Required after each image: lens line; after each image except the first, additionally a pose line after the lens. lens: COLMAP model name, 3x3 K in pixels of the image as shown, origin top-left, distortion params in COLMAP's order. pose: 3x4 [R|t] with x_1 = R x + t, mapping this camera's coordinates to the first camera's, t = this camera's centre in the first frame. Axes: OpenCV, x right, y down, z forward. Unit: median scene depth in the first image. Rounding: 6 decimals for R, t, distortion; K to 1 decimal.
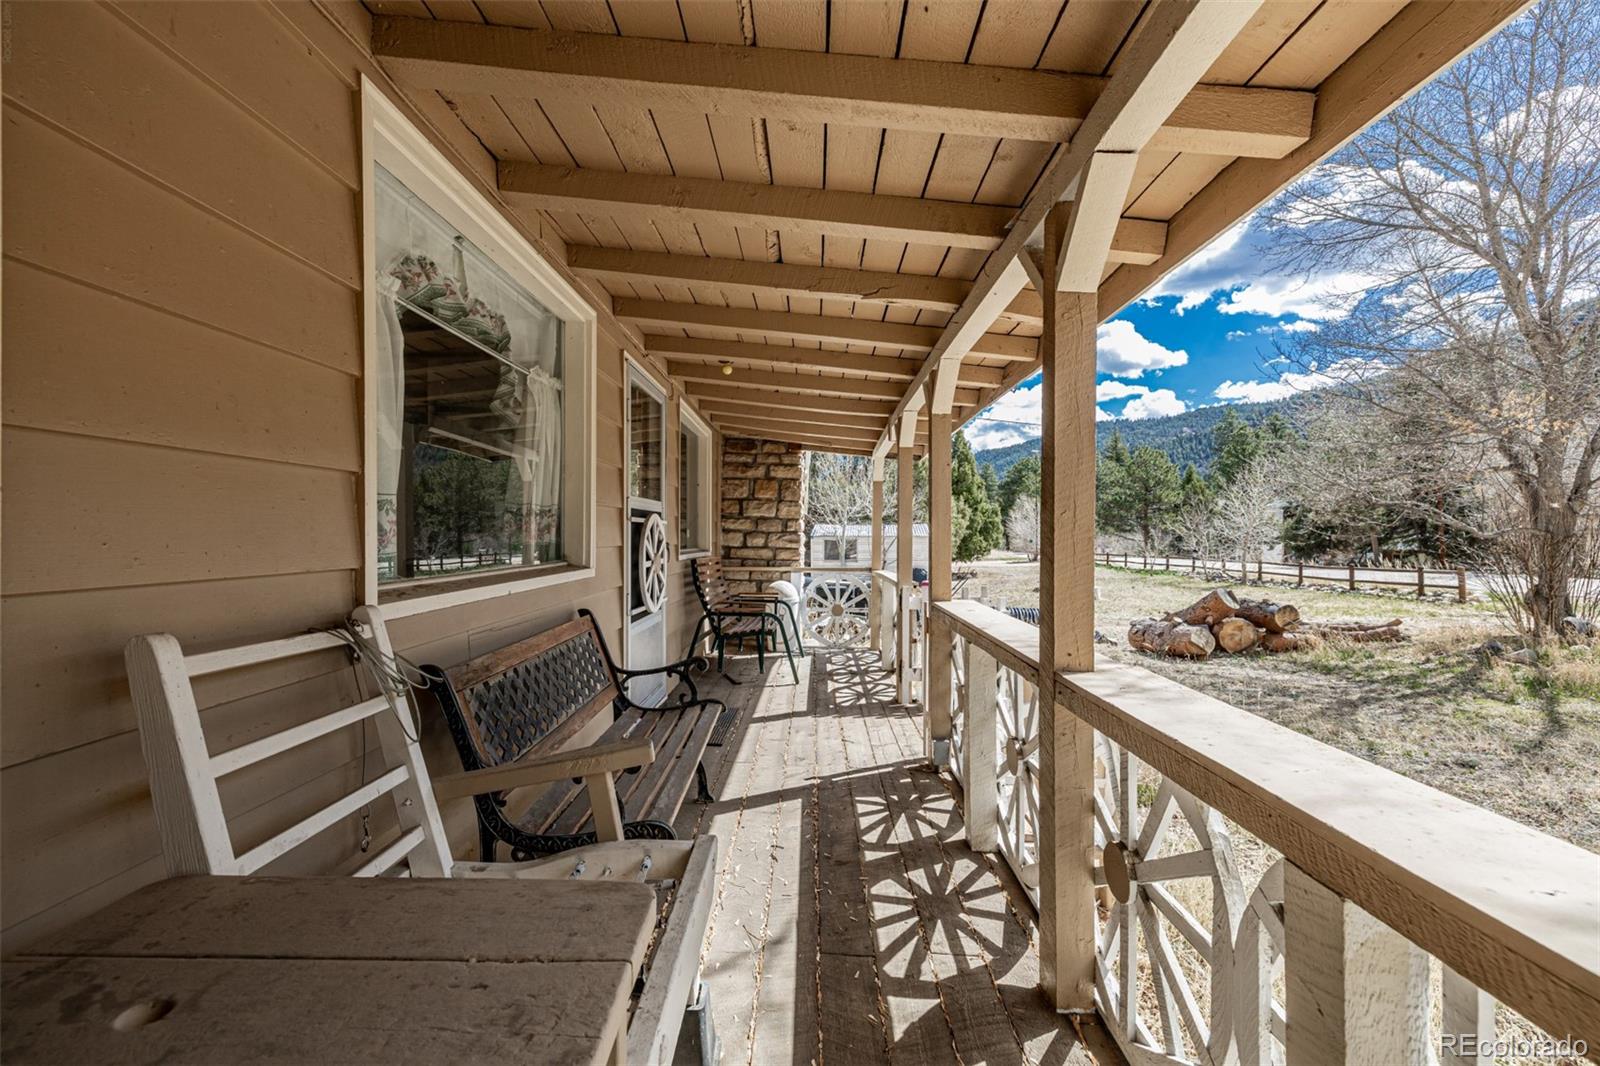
lens RADIAL K [[681.8, 0, 799.8], [0, 681.8, 534.2], [0, 0, 1]] dist [0.001207, -0.000118]
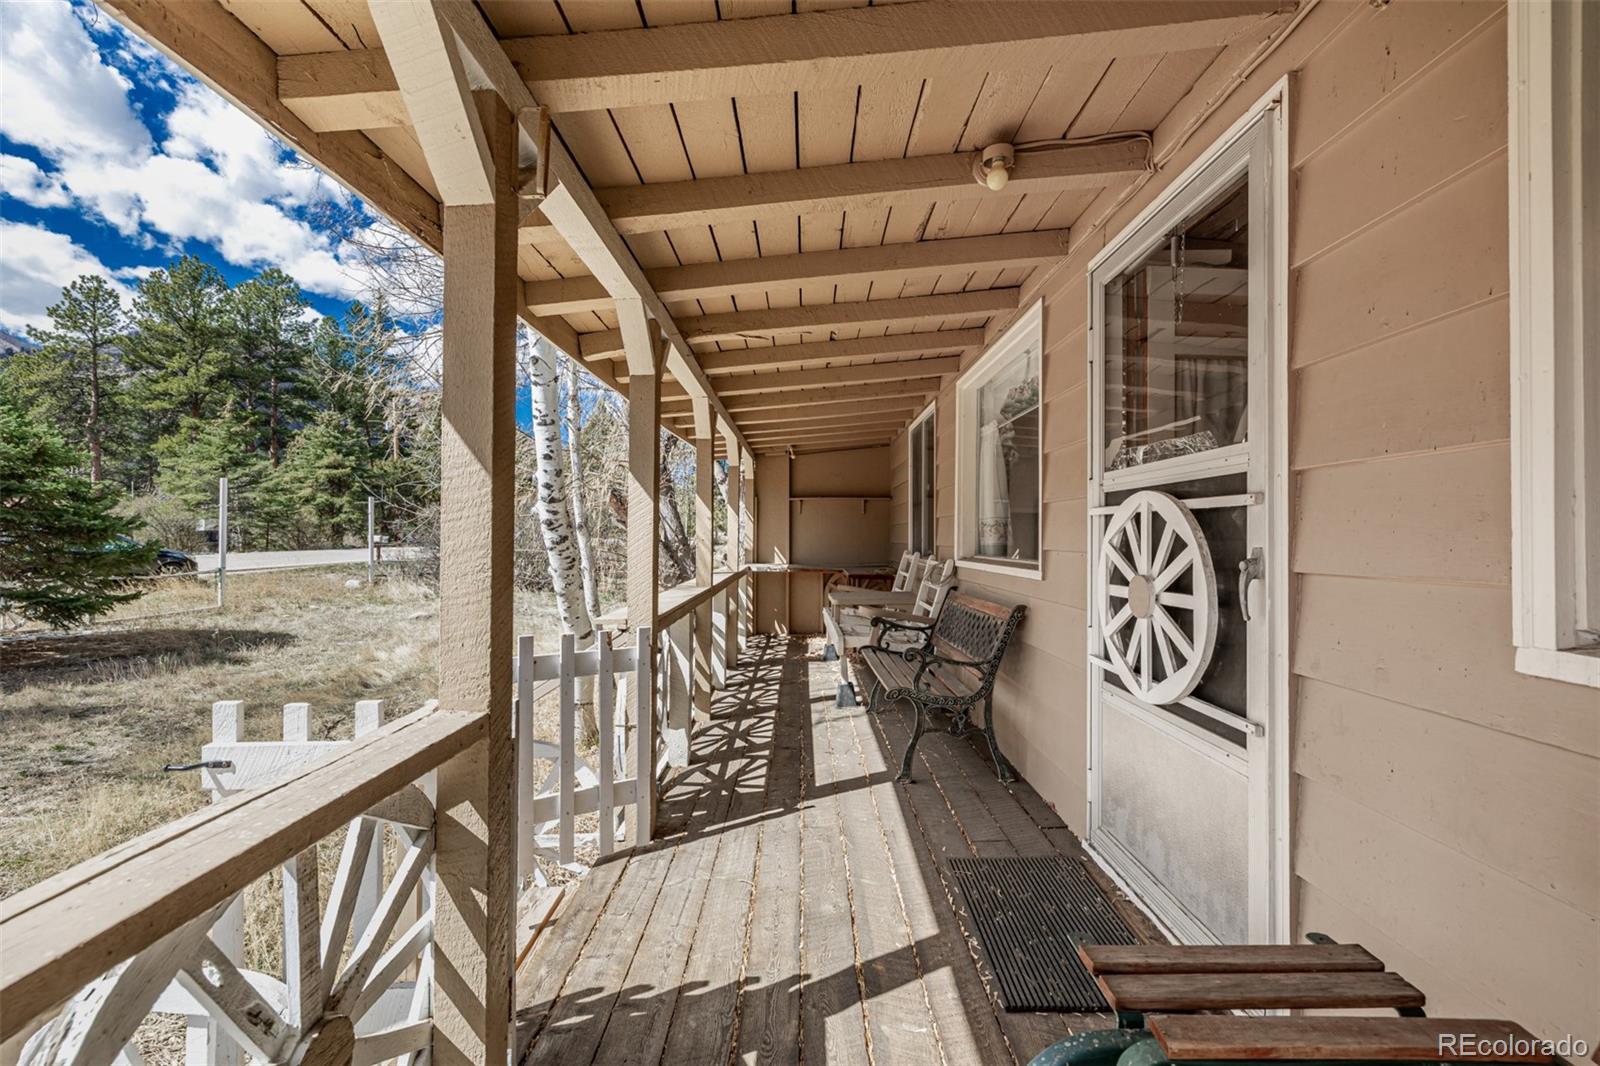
lens RADIAL K [[681.8, 0, 799.9], [0, 681.8, 534.4], [0, 0, 1]] dist [0.001207, -0.000118]
pose [[-0.999870, -0.005925, -0.015022, 0.045988], [-0.005924, 0.999982, -0.000087, 0.001841], [0.015023, 0.000002, -0.999887, 2.089277]]
